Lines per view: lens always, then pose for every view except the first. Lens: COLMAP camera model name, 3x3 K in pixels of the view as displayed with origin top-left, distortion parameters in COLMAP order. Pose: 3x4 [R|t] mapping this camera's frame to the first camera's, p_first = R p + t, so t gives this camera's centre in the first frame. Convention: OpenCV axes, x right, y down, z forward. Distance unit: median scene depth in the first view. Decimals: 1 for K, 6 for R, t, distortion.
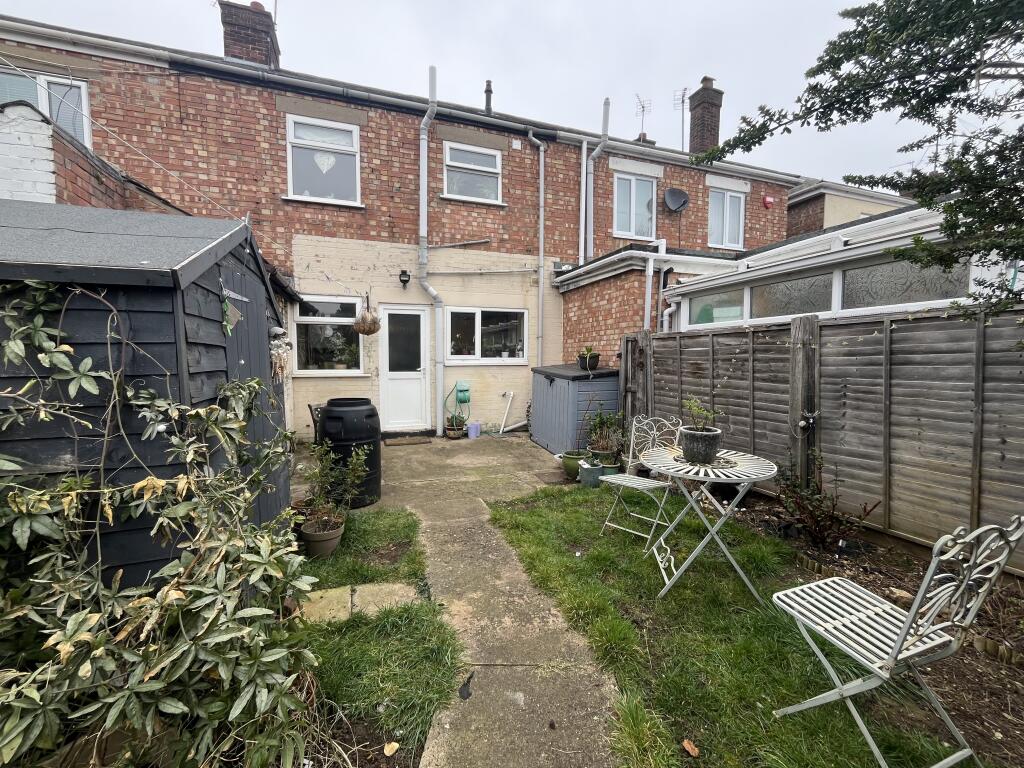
lens RADIAL K [[416.0, 0, 509.5], [0, 416.0, 386.9], [0, 0, 1]] dist [0.001029, -0.000076]
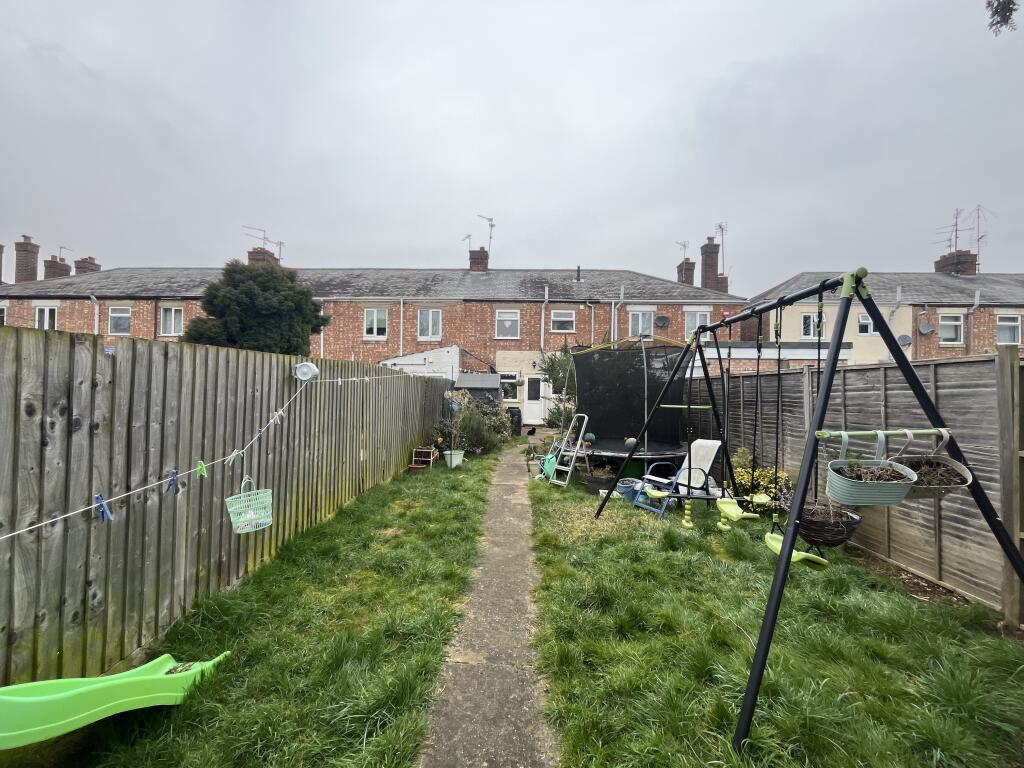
lens RADIAL K [[416.0, 0, 512.7], [0, 416.0, 384.6], [0, 0, 1]] dist [0.001029, -0.000076]
pose [[0.937351, 0.005991, -0.348336, 0.516145], [-0.037429, 0.995797, -0.083592, 0.082977], [0.346371, 0.091393, 0.933635, -1.431228]]
